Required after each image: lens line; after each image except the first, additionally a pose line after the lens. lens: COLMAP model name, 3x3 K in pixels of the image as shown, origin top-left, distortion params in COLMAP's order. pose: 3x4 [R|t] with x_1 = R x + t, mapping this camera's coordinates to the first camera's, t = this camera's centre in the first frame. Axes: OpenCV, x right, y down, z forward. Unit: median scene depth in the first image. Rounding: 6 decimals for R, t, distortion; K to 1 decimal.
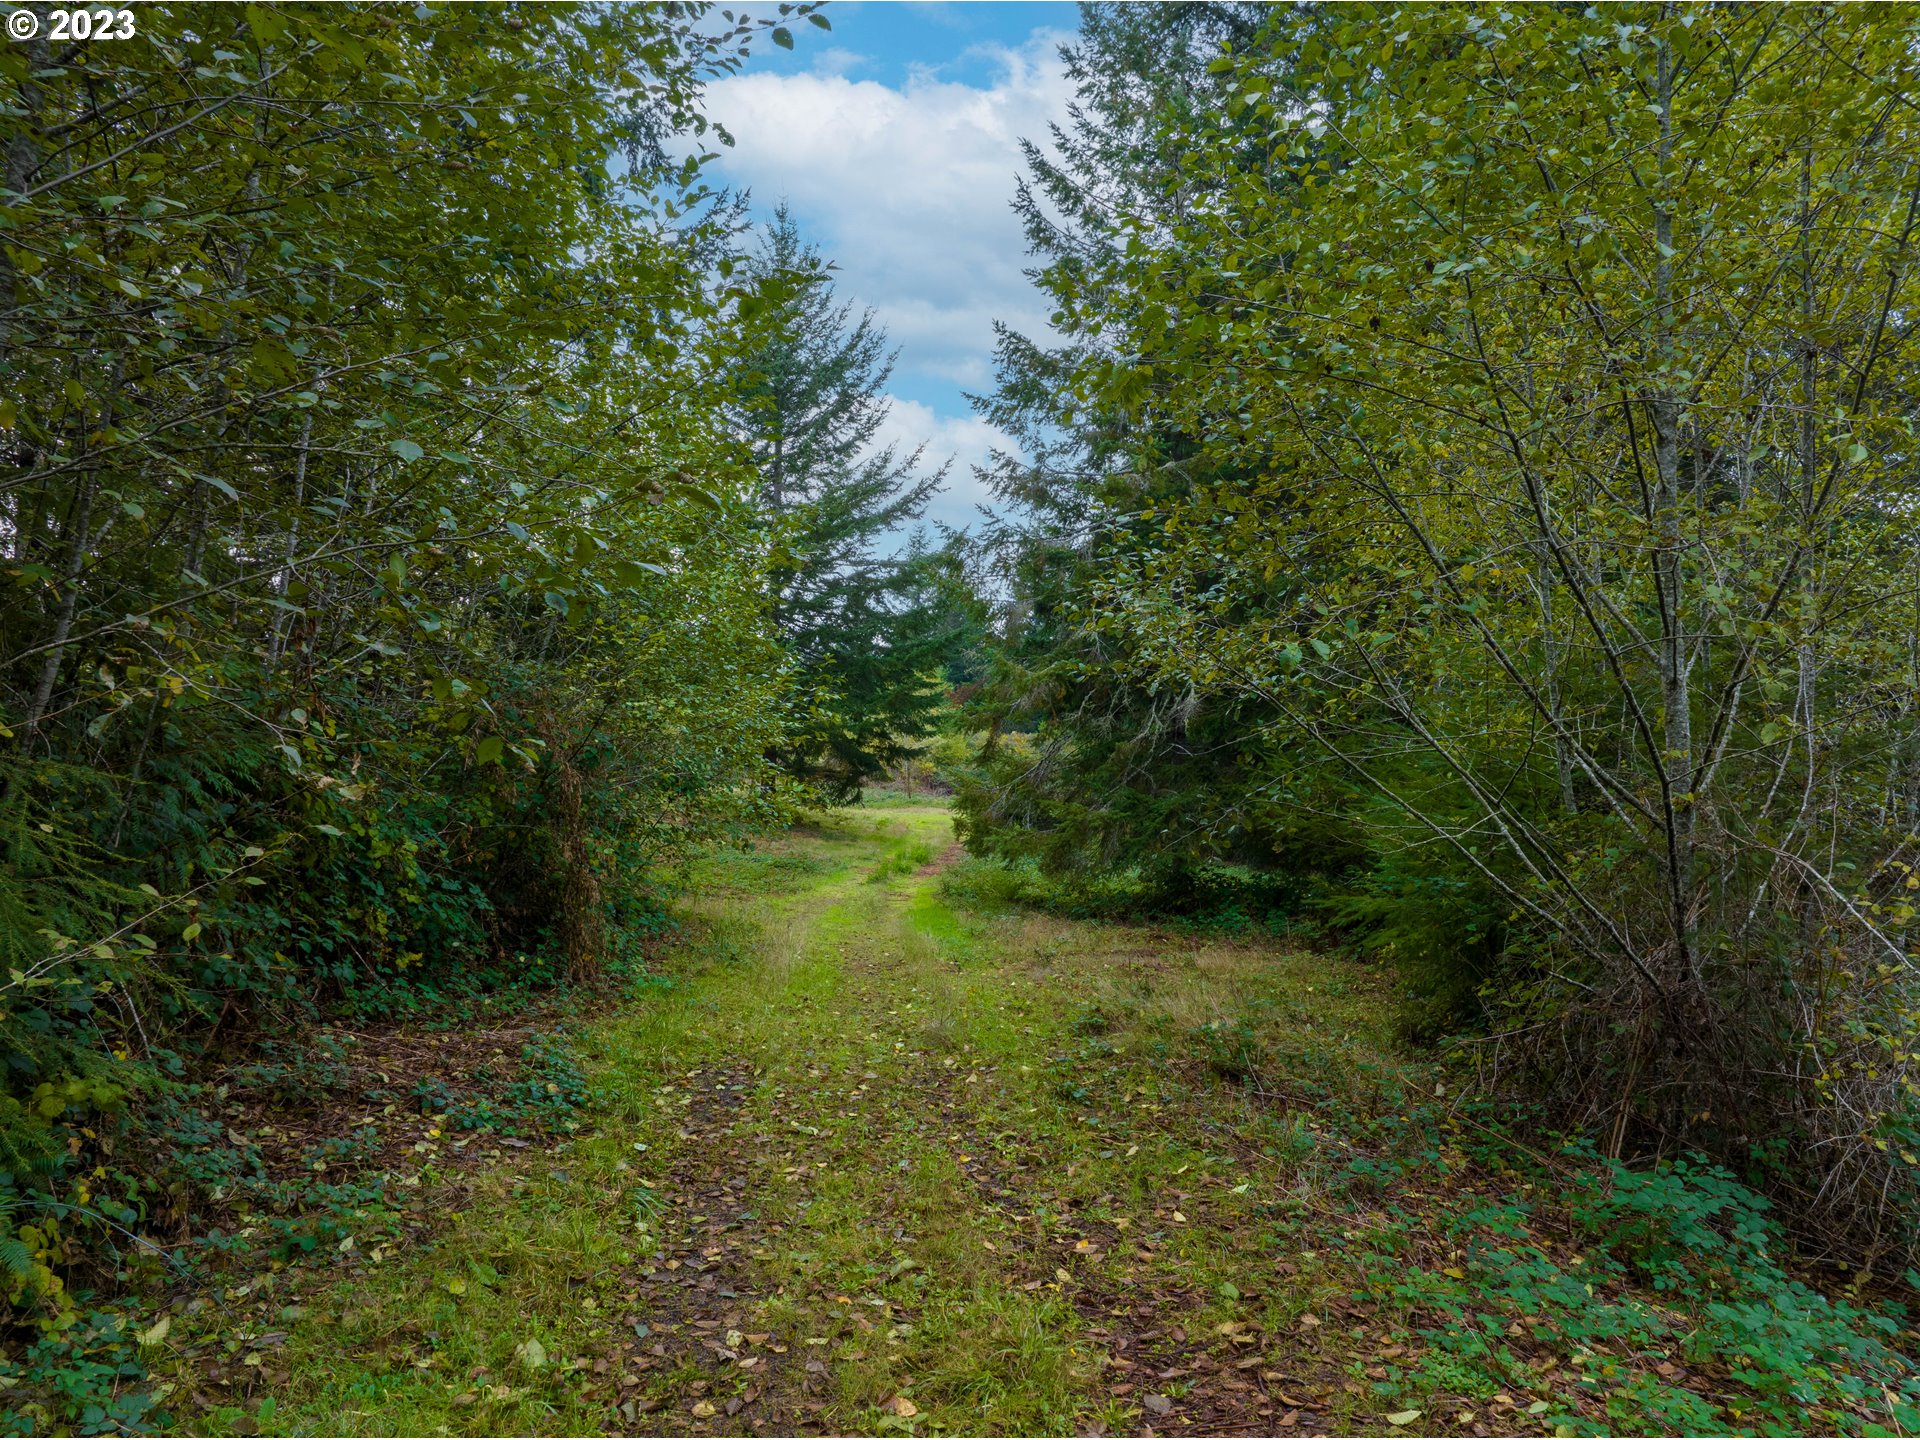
lens RADIAL K [[1341.9, 0, 957.8], [0, 1341.9, 720.3], [0, 0, 1]] dist [-0.045790, 0.020602]
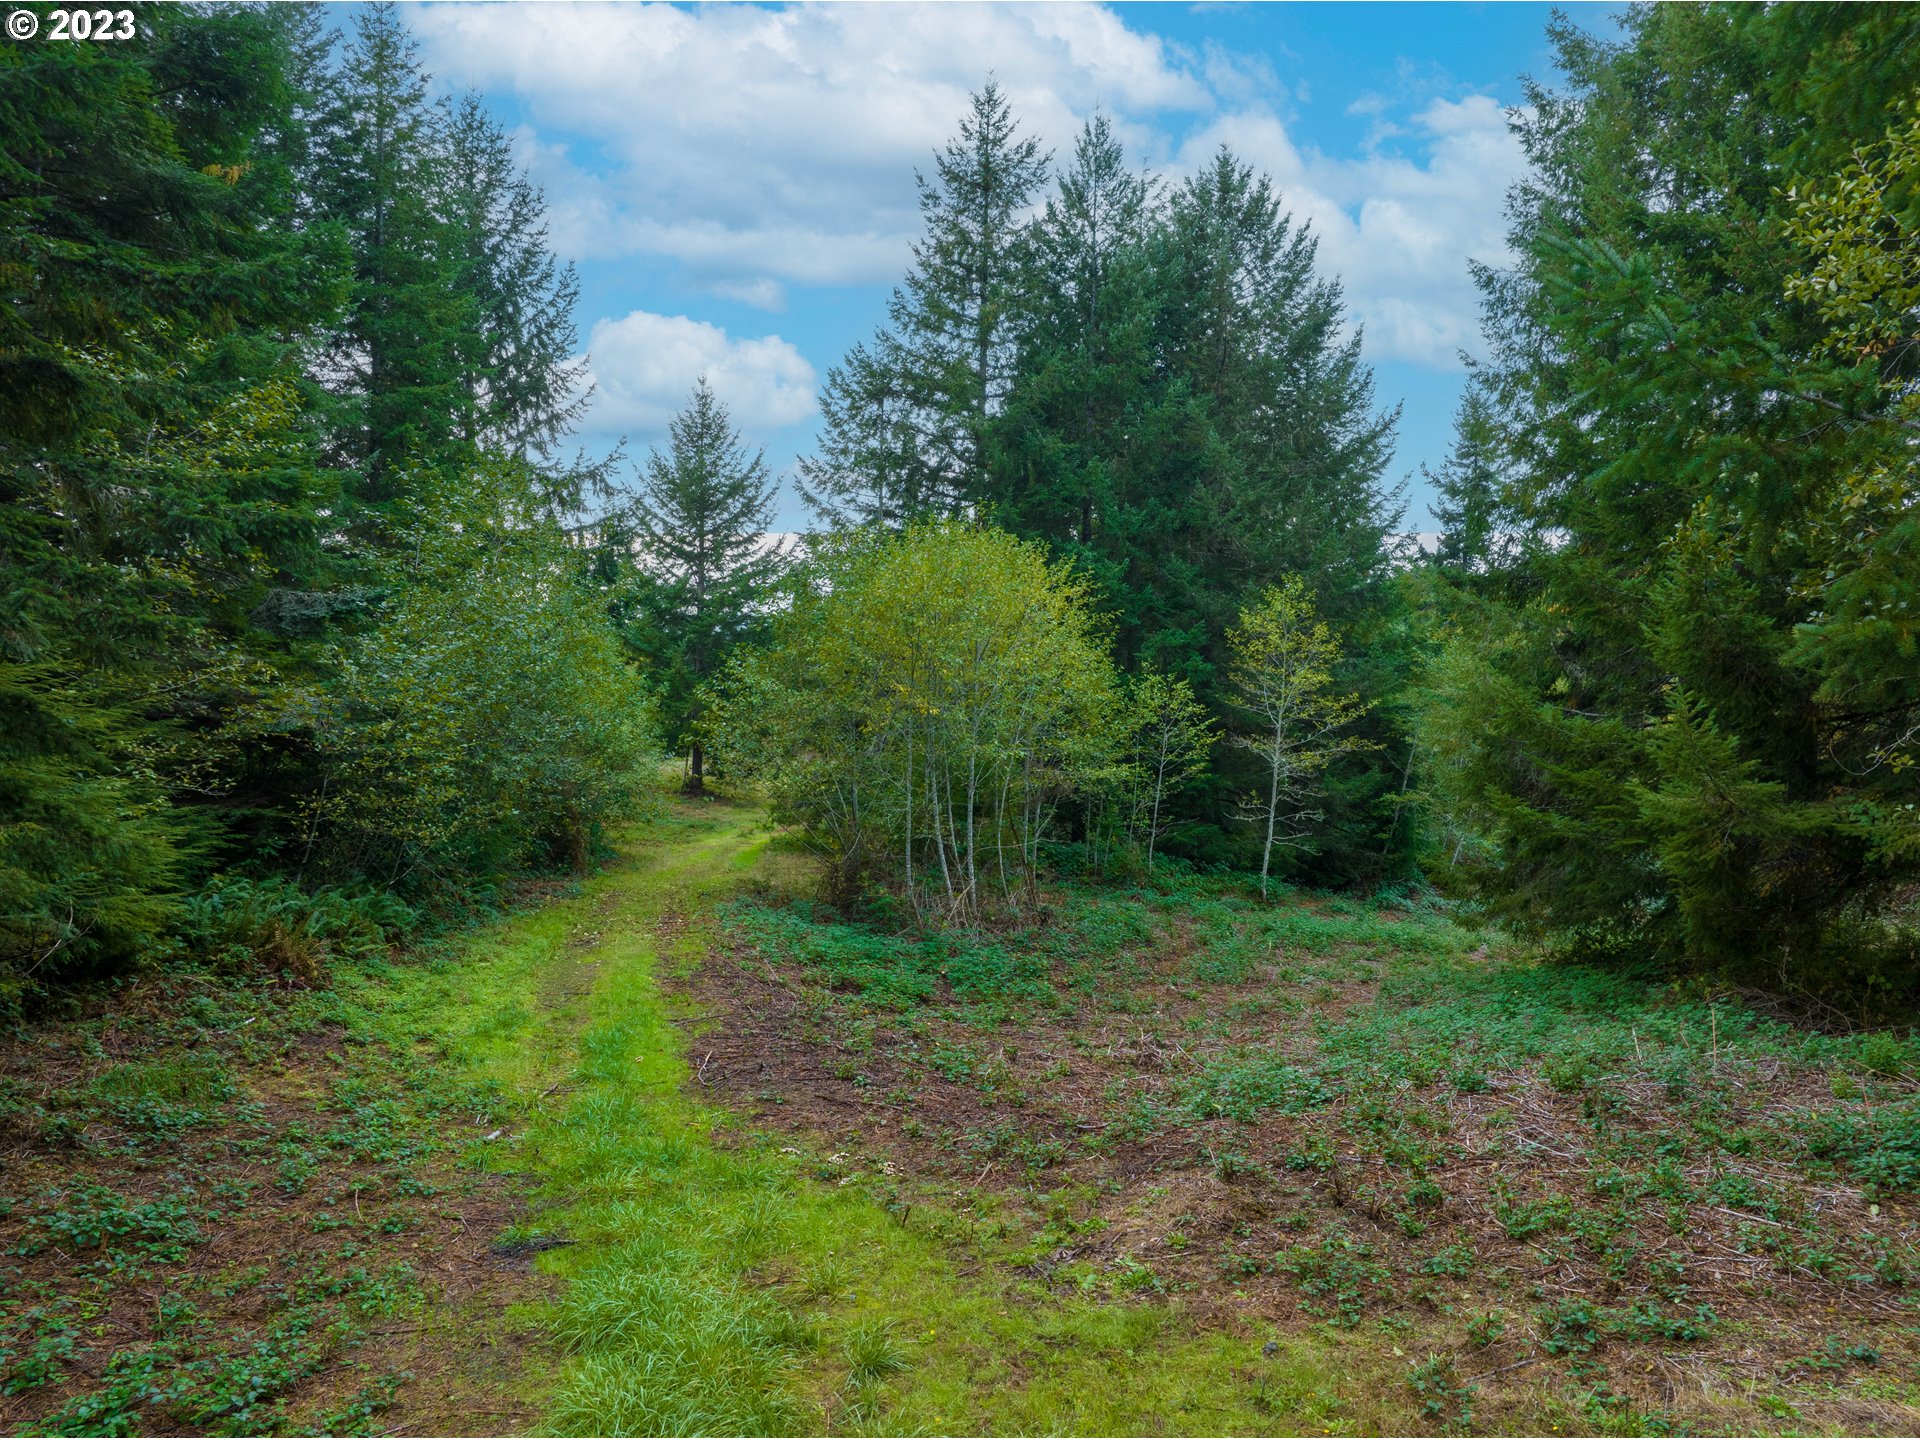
lens RADIAL K [[1341.9, 0, 962.6], [0, 1341.9, 720.0], [0, 0, 1]] dist [-0.045790, 0.020602]
pose [[0.999856, -0.003667, 0.016590, 0.127198], [0.003064, 0.999338, 0.036248, -0.060498], [-0.016712, -0.036192, 0.999205, -0.479579]]
